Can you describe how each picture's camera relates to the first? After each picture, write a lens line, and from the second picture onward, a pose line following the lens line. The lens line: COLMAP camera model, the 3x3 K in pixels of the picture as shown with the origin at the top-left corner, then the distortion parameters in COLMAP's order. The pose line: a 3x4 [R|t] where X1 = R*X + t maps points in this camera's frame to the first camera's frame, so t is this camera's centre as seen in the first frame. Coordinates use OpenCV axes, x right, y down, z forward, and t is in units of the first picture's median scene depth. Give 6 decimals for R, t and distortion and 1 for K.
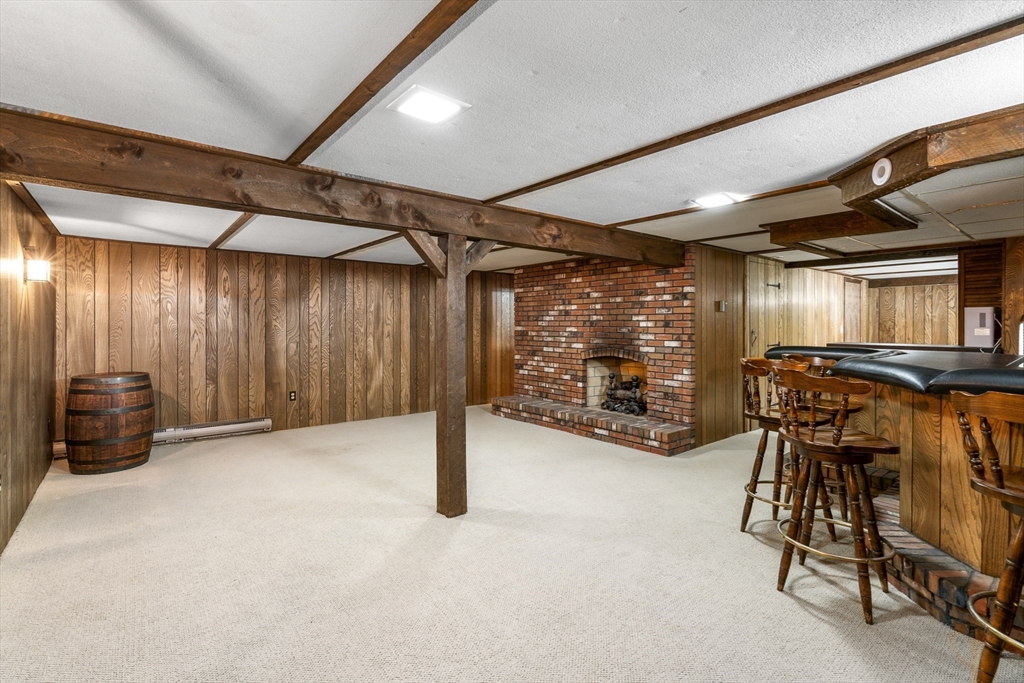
lens RADIAL K [[472.7, 0, 512.6], [0, 472.7, 322.1], [0, 0, 1]] dist [-0.000670, 0.000272]
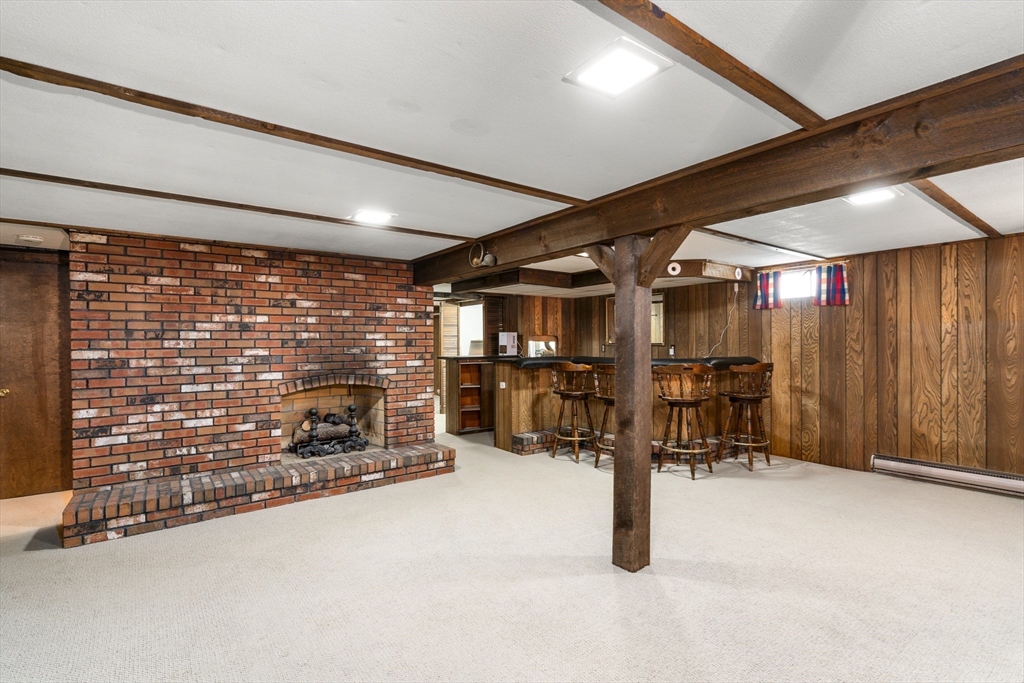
lens RADIAL K [[474.2, 0, 512.0], [0, 474.2, 341.5], [0, 0, 1]] dist [-0.005267, -0.000051]
pose [[0.045939, -0.000460, 0.998944, -0.573502], [0.004046, 0.999992, 0.000275, 0.001733], [-0.998936, 0.004029, 0.045940, 0.682326]]
